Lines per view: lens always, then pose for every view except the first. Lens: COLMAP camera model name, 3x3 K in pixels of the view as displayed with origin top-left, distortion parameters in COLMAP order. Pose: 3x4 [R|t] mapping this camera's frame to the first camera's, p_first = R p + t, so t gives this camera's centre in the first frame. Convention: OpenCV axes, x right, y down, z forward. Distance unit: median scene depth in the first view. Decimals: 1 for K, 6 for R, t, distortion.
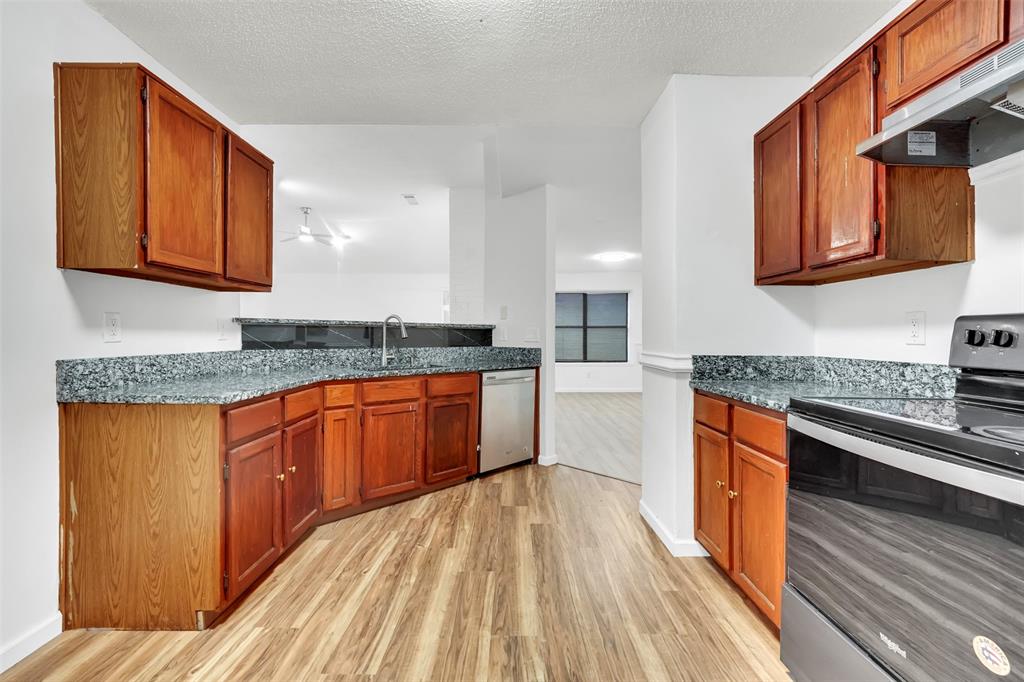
lens RADIAL K [[432.4, 0, 504.0], [0, 432.4, 336.0], [0, 0, 1]] dist [-0.026777, 0.000559]
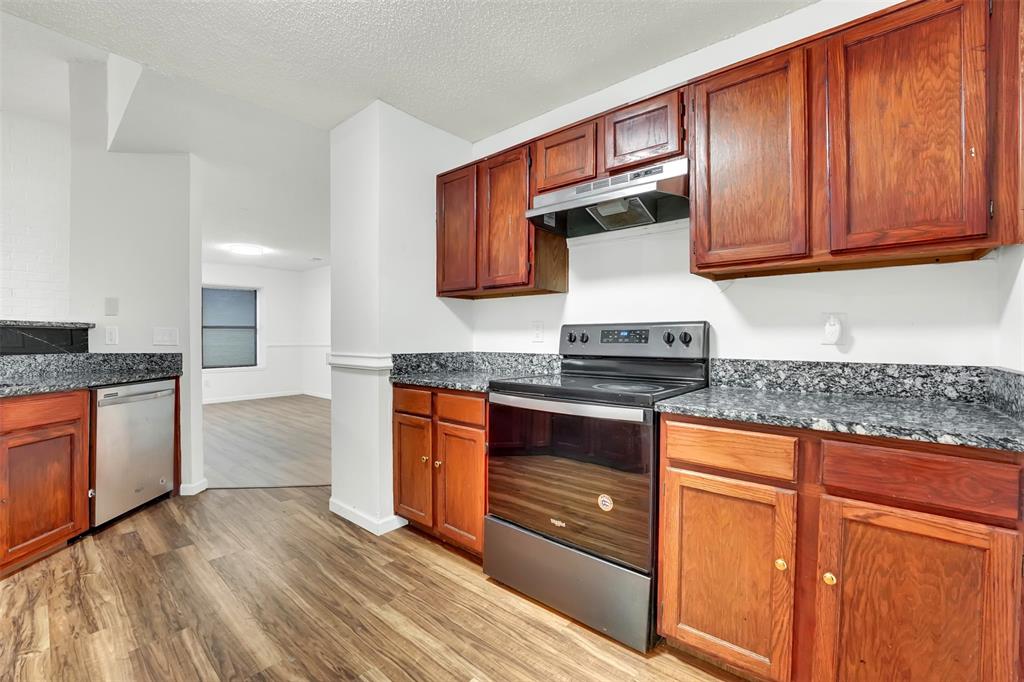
lens RADIAL K [[428.4, 0, 512.0], [0, 428.4, 341.0], [0, 0, 1]] dist [-0.023991, 0.000551]
pose [[0.651701, -0.011839, 0.758384, -0.221029], [0.004276, 0.999920, 0.011936, -0.002261], [-0.758464, -0.004536, 0.651699, 0.019342]]
